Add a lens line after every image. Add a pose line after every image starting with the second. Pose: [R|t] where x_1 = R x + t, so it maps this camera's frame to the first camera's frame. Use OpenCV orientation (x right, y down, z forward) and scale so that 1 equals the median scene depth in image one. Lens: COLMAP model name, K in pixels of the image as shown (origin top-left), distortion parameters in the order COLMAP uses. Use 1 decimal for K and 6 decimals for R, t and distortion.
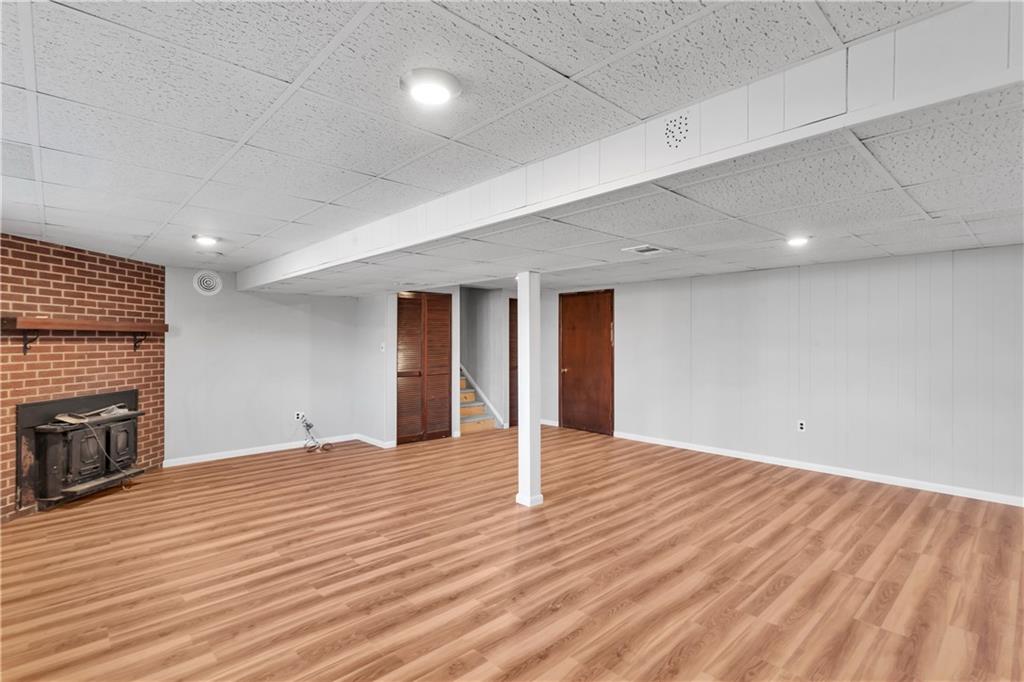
lens RADIAL K [[490.4, 0, 495.3], [0, 490.4, 345.9], [0, 0, 1]] dist [0.003825, 0.001171]
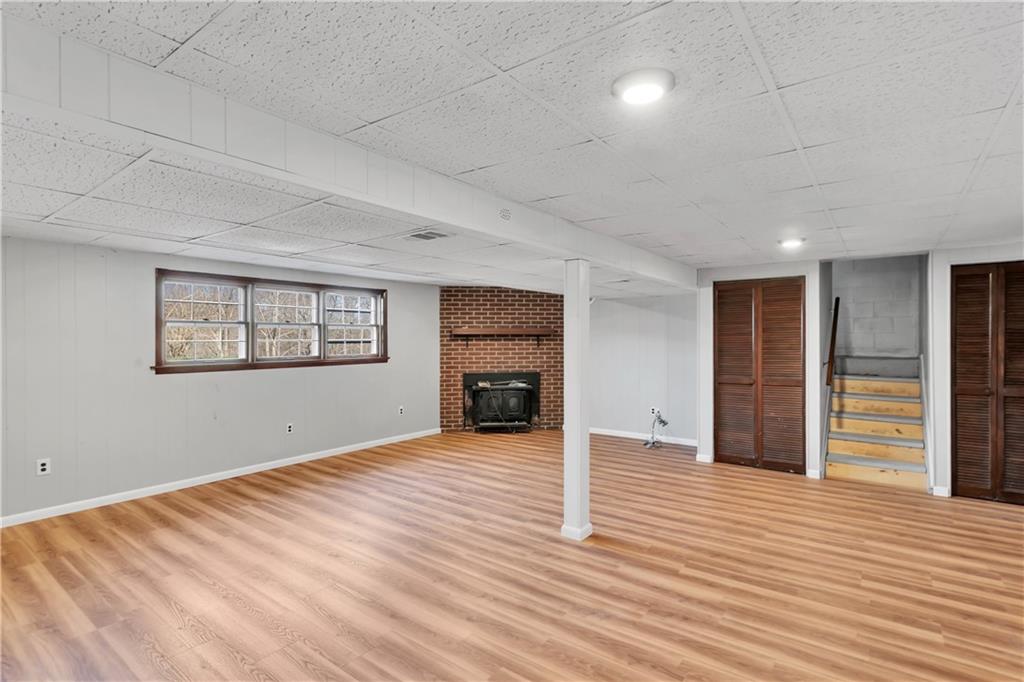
lens RADIAL K [[490.4, 0, 508.6], [0, 490.4, 340.5], [0, 0, 1]] dist [0.003825, 0.001171]
pose [[0.195791, 0.003741, -0.980639, 0.851497], [-0.009702, 0.999951, 0.001878, -0.013083], [0.980598, 0.009146, 0.195817, 0.703577]]
